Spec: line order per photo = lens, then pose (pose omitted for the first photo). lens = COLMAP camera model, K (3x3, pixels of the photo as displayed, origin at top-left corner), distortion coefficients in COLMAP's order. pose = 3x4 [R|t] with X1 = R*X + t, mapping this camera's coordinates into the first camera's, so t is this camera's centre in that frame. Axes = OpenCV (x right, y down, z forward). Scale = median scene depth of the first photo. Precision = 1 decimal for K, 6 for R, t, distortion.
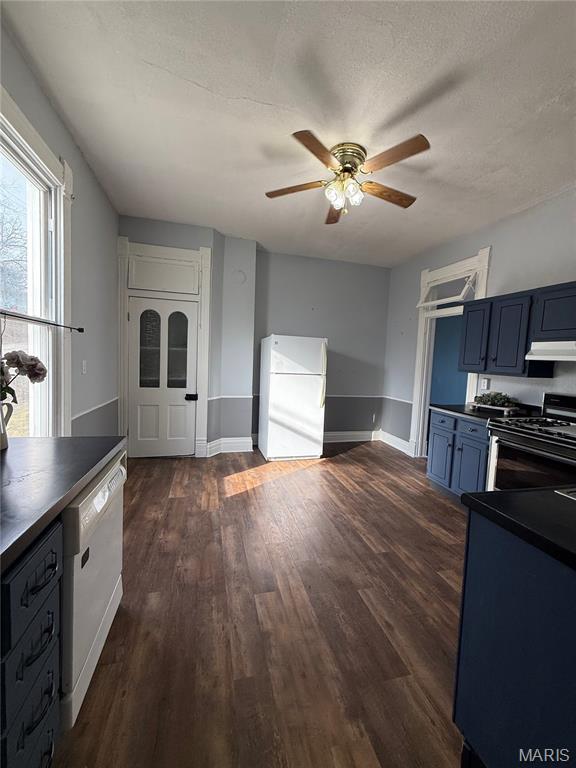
lens RADIAL K [[305.3, 0, 288.4], [0, 305.3, 381.4], [0, 0, 1]] dist [-0.002171, -0.000164]
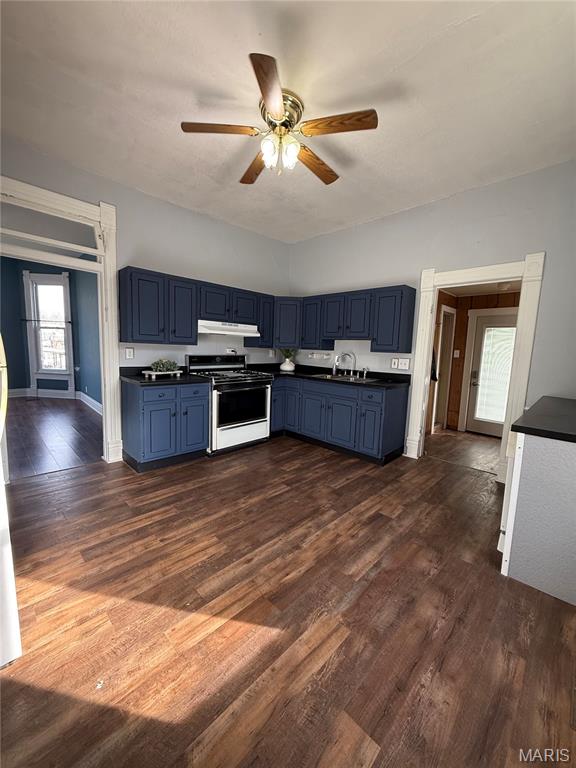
lens RADIAL K [[305.3, 0, 288.8], [0, 305.3, 381.2], [0, 0, 1]] dist [-0.002171, -0.000164]
pose [[-0.503338, -0.162304, 0.848709, -0.568126], [0.006698, 0.981439, 0.191659, -0.105731], [-0.864063, 0.102154, -0.492909, 1.217459]]
